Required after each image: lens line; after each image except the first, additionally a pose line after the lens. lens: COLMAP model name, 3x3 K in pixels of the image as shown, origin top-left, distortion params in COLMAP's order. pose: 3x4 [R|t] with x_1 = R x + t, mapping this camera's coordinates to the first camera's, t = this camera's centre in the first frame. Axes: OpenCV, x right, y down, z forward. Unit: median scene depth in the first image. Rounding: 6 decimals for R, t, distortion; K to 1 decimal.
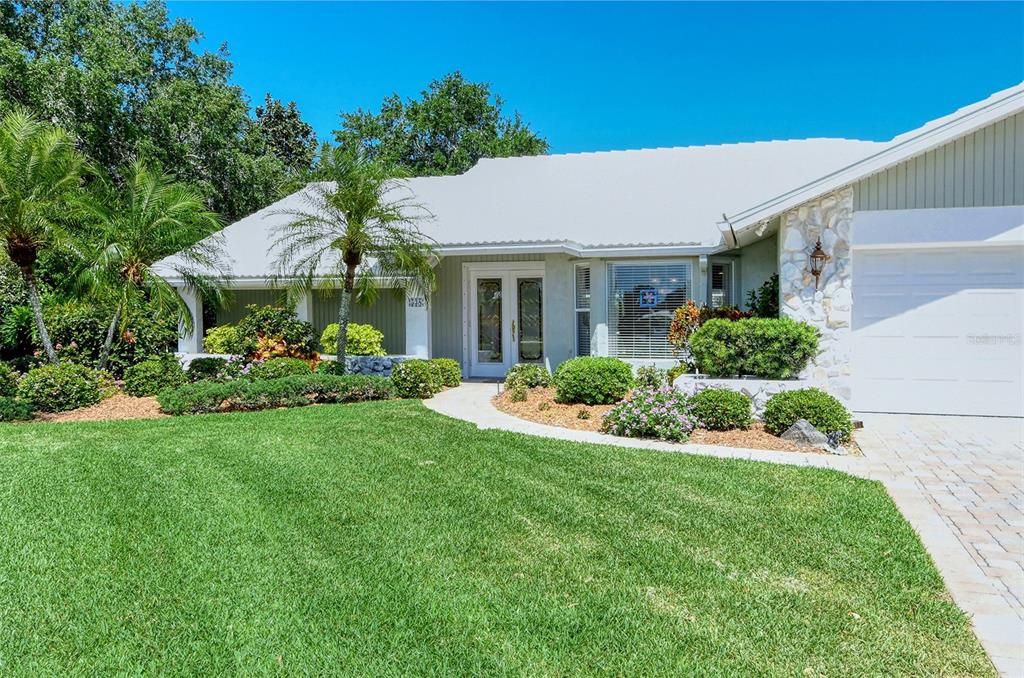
lens RADIAL K [[782.3, 0, 512.0], [0, 782.3, 339.0], [0, 0, 1]] dist [0.010816, 0.001166]
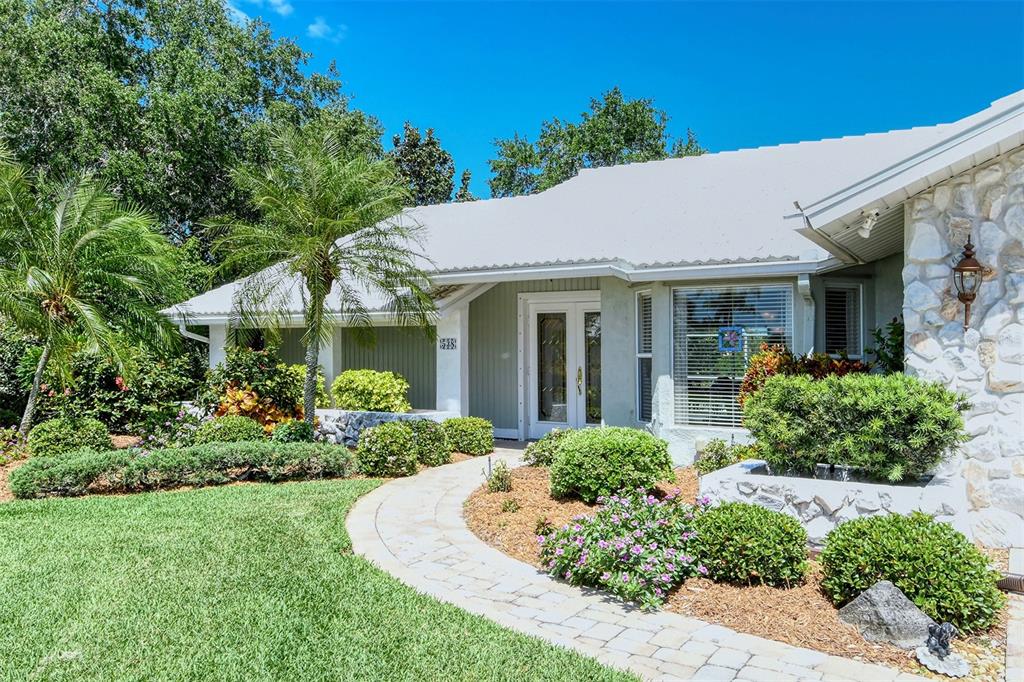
lens RADIAL K [[784.4, 0, 547.1], [0, 784.4, 362.1], [0, 0, 1]] dist [0.008010, 0.004422]
pose [[0.974130, 0.007606, -0.225860, 0.214248], [-0.011838, 0.999779, -0.017386, -0.022437], [0.225677, 0.019610, 0.974005, 0.356134]]
